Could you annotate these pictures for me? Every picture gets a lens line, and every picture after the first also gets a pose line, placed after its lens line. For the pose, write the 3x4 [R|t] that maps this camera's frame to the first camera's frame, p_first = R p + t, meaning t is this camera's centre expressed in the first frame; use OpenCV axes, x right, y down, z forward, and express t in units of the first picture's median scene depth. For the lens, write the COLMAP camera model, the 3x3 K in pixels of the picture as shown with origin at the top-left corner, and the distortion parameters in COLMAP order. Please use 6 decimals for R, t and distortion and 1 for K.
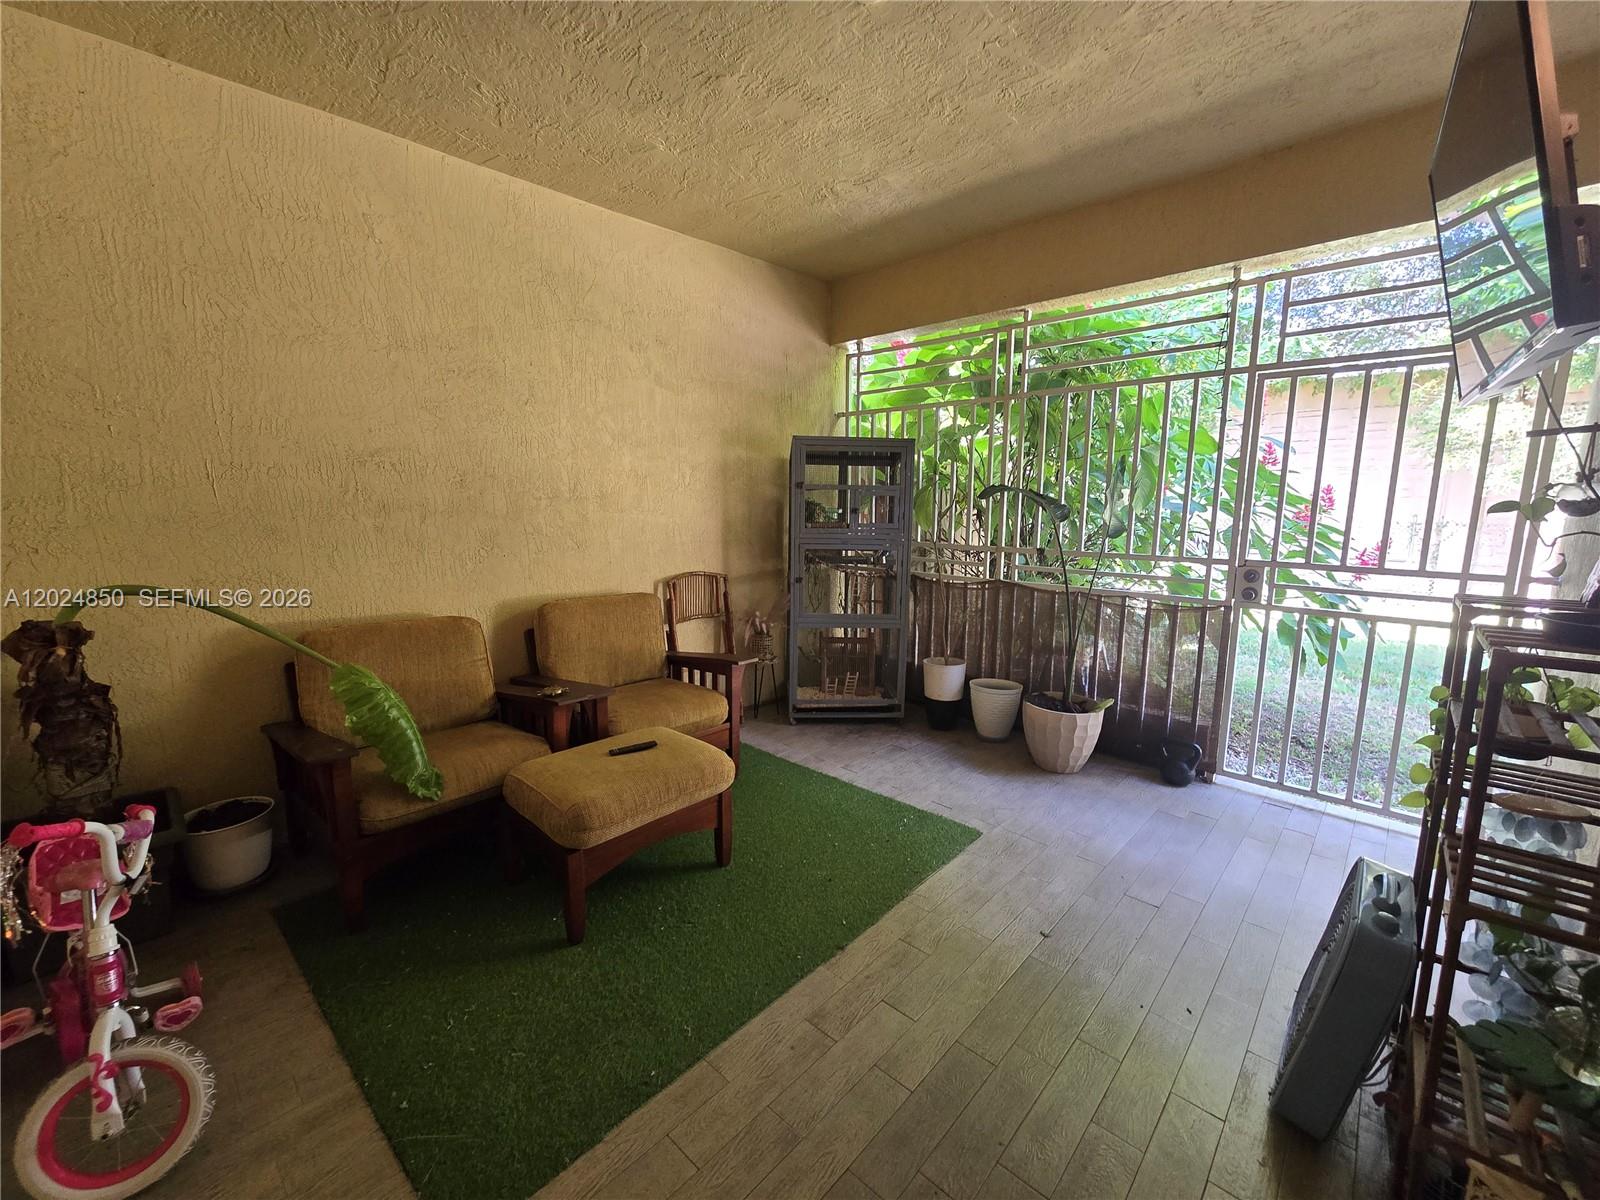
lens RADIAL K [[658.6, 0, 796.5], [0, 658.6, 602.8], [0, 0, 1]] dist [-0.003267, 0.000662]
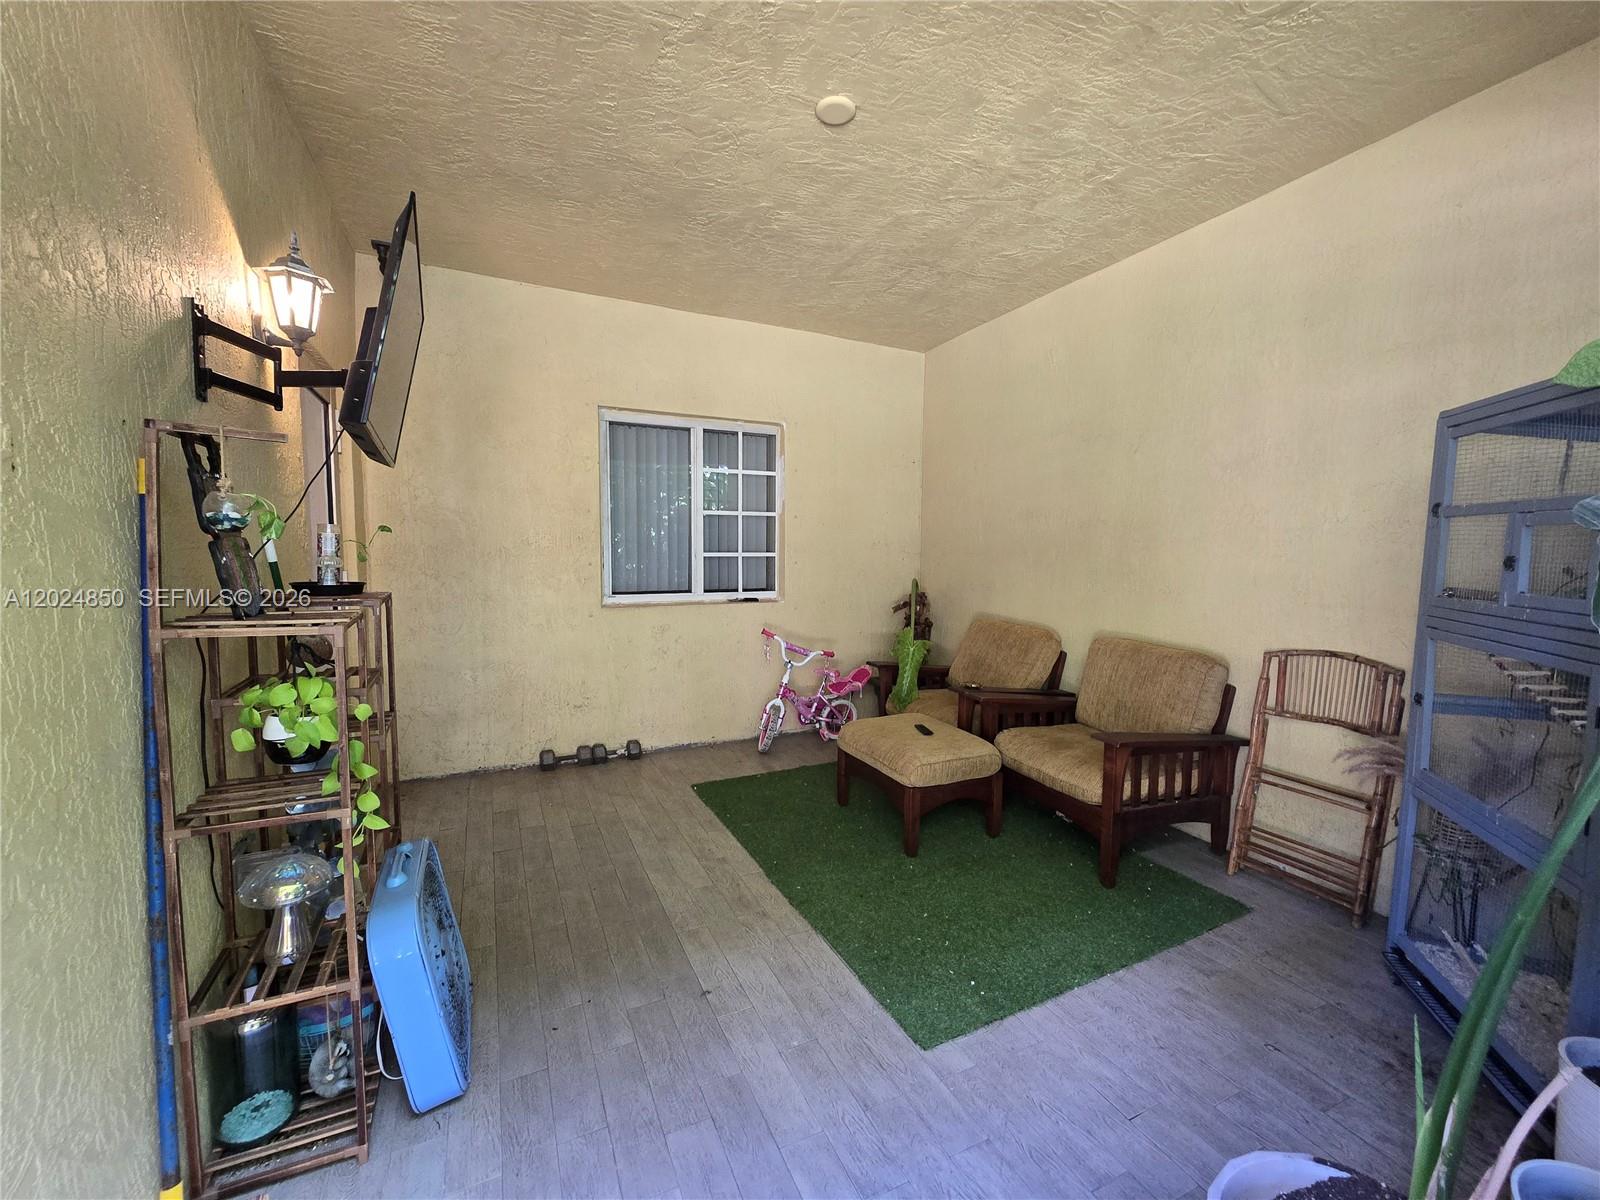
lens RADIAL K [[658.6, 0, 796.5], [0, 658.6, 602.8], [0, 0, 1]] dist [-0.003267, 0.000662]
pose [[-0.369839, 0.075655, -0.926010, 0.942006], [-0.159058, 0.976809, 0.143332, -0.153183], [0.915379, 0.200299, -0.349229, 1.085309]]
